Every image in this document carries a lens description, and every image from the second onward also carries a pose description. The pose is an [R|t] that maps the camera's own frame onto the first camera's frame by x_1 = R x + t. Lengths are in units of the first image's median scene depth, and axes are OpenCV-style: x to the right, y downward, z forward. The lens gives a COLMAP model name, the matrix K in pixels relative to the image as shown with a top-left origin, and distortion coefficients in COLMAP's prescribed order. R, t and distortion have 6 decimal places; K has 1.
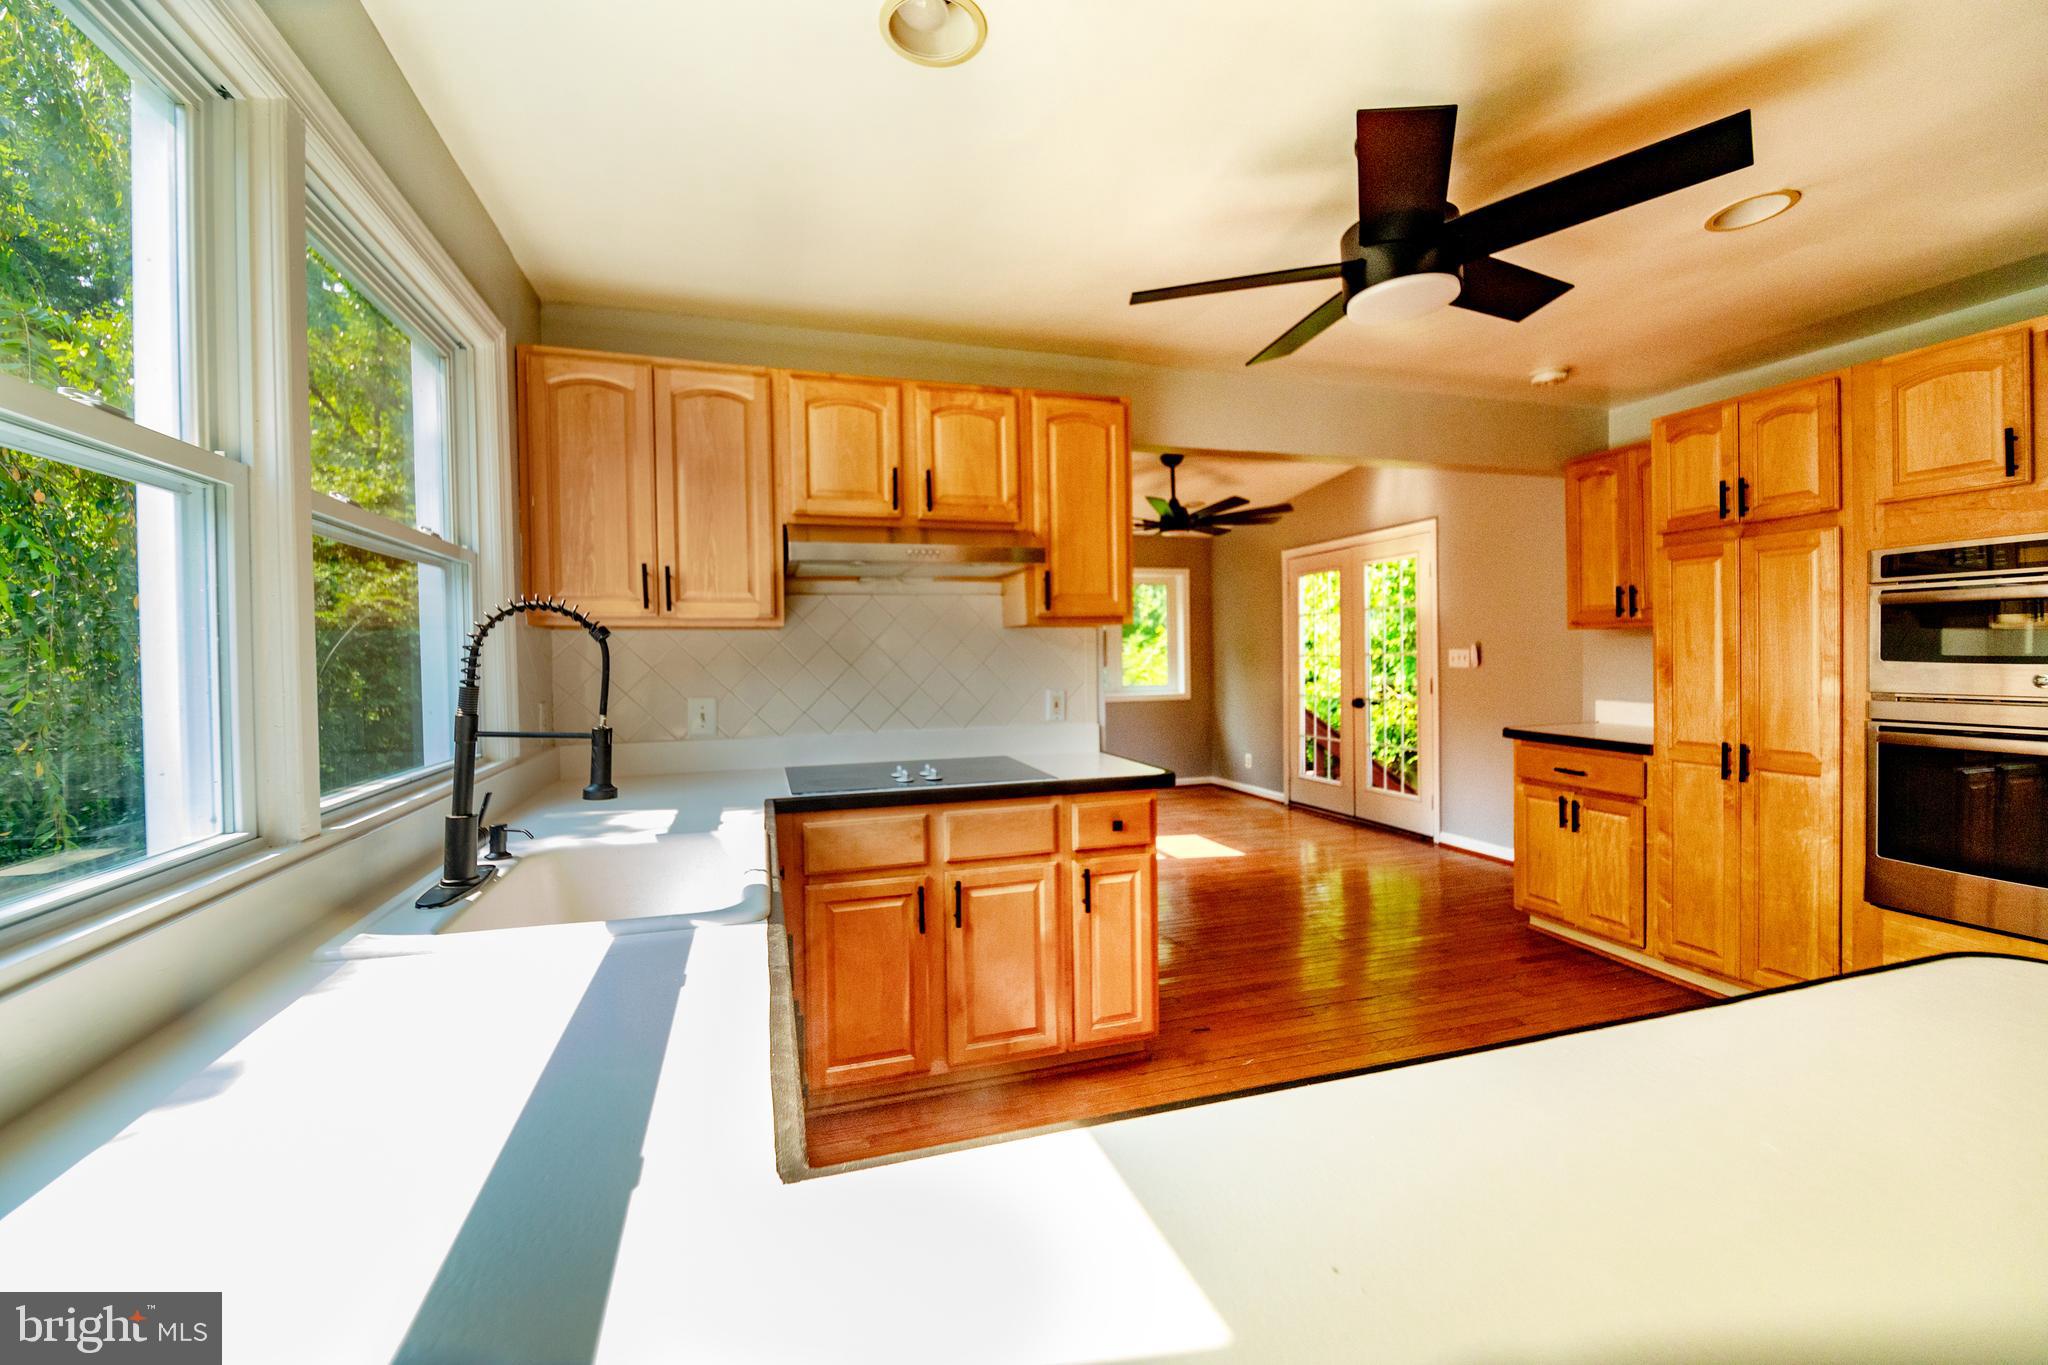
lens RADIAL K [[829.1, 0, 1015.2], [0, 829.1, 656.5], [0, 0, 1]] dist [0.004361, -0.005552]
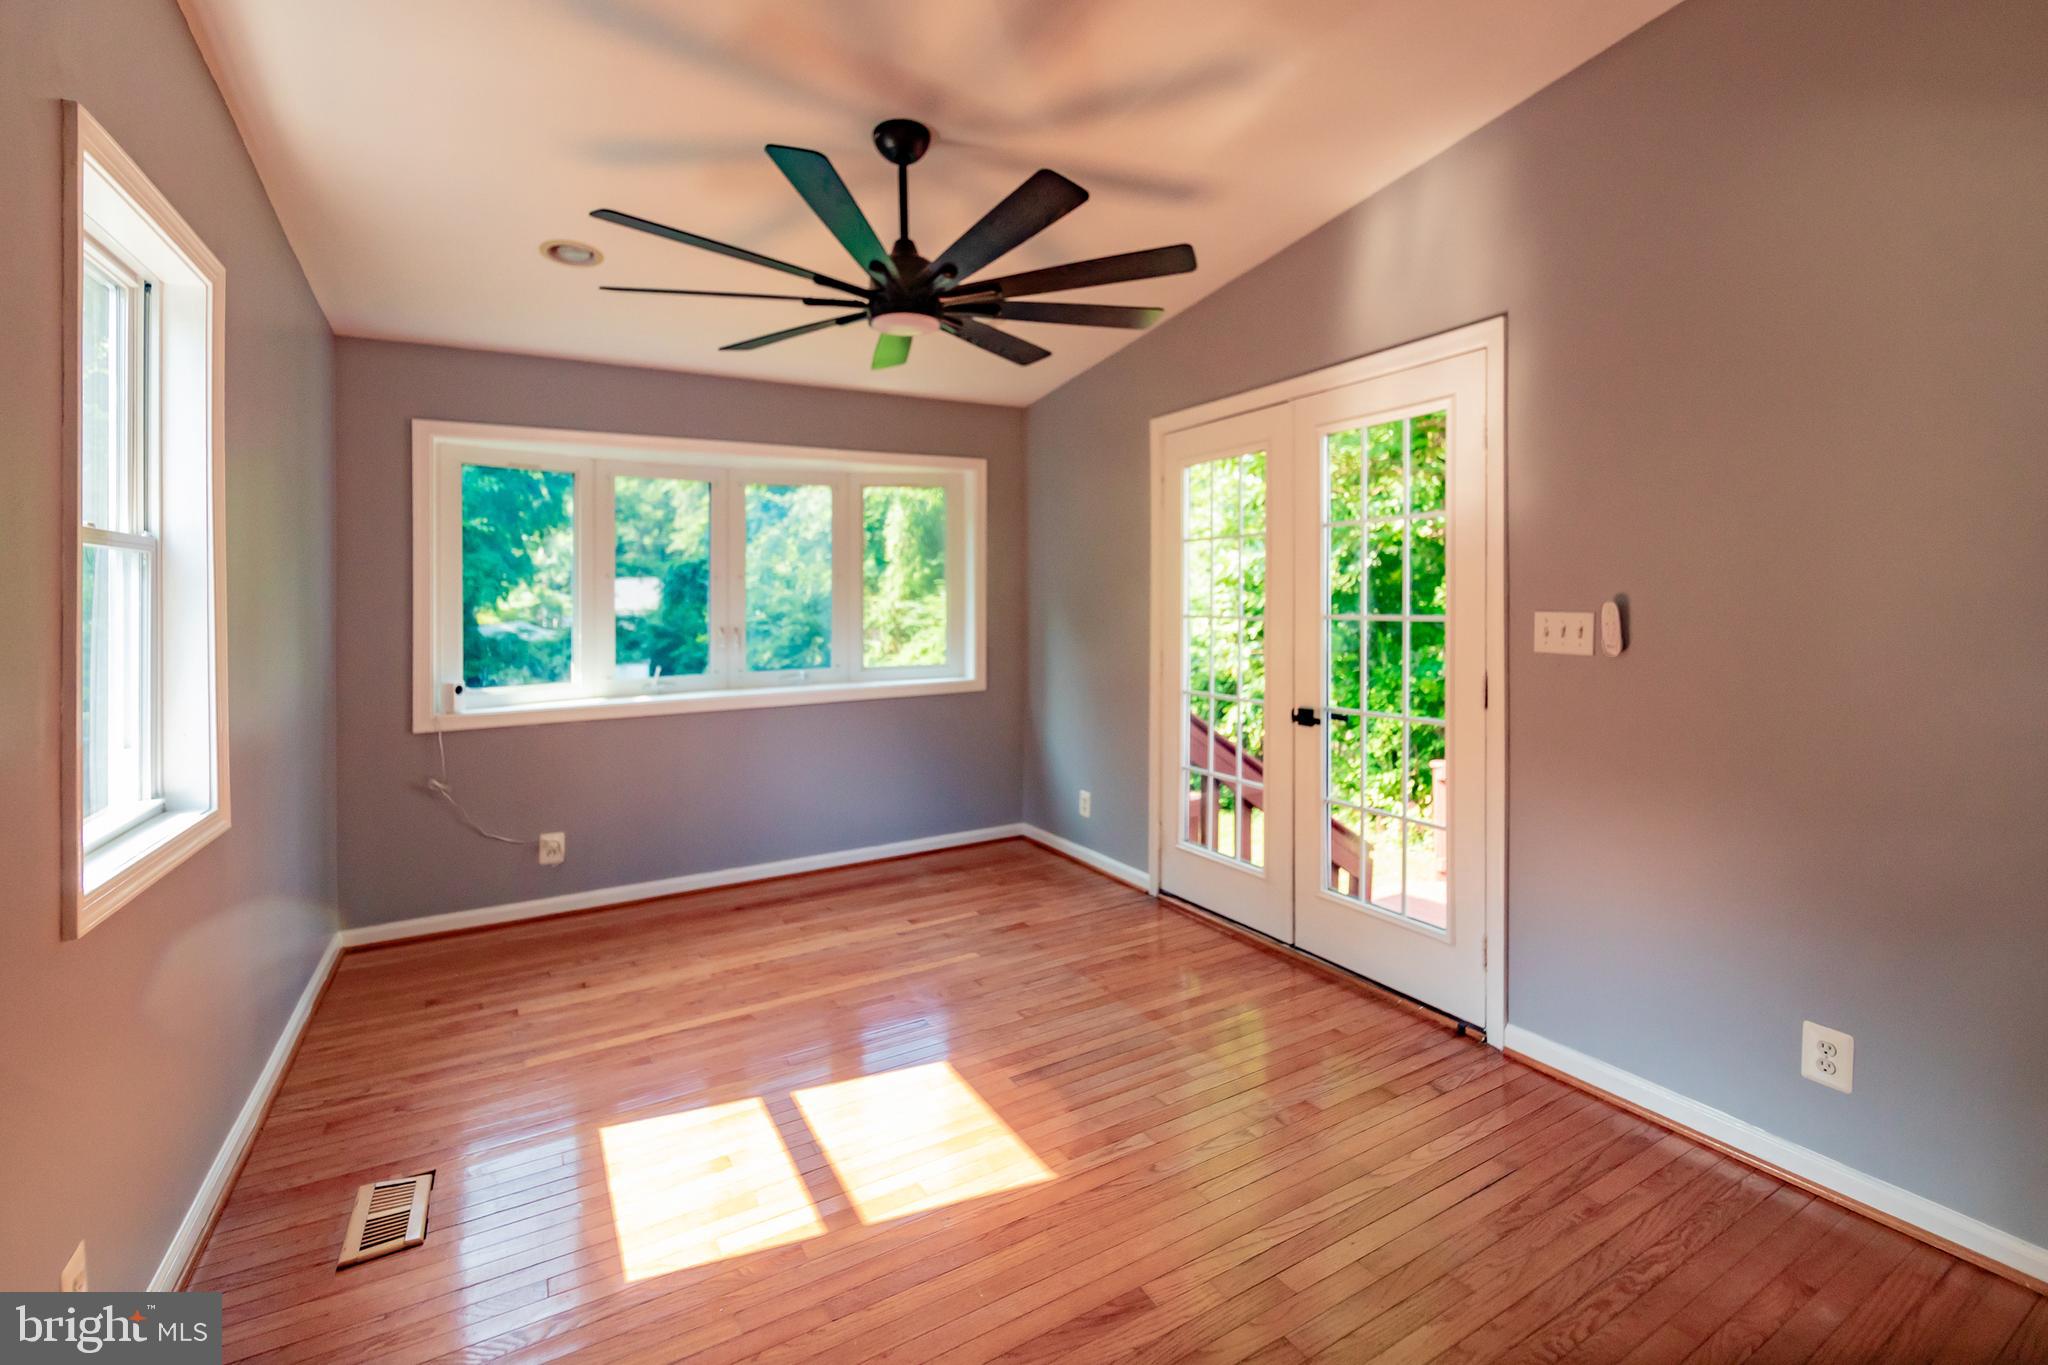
lens RADIAL K [[829.1, 0, 1050.9], [0, 829.1, 584.5], [0, 0, 1]] dist [0.004361, -0.005552]
pose [[0.972142, 0.004041, 0.234358, 0.287337], [-0.000542, 0.999887, -0.014992, -0.027580], [-0.234392, 0.014448, 0.972035, 1.035367]]
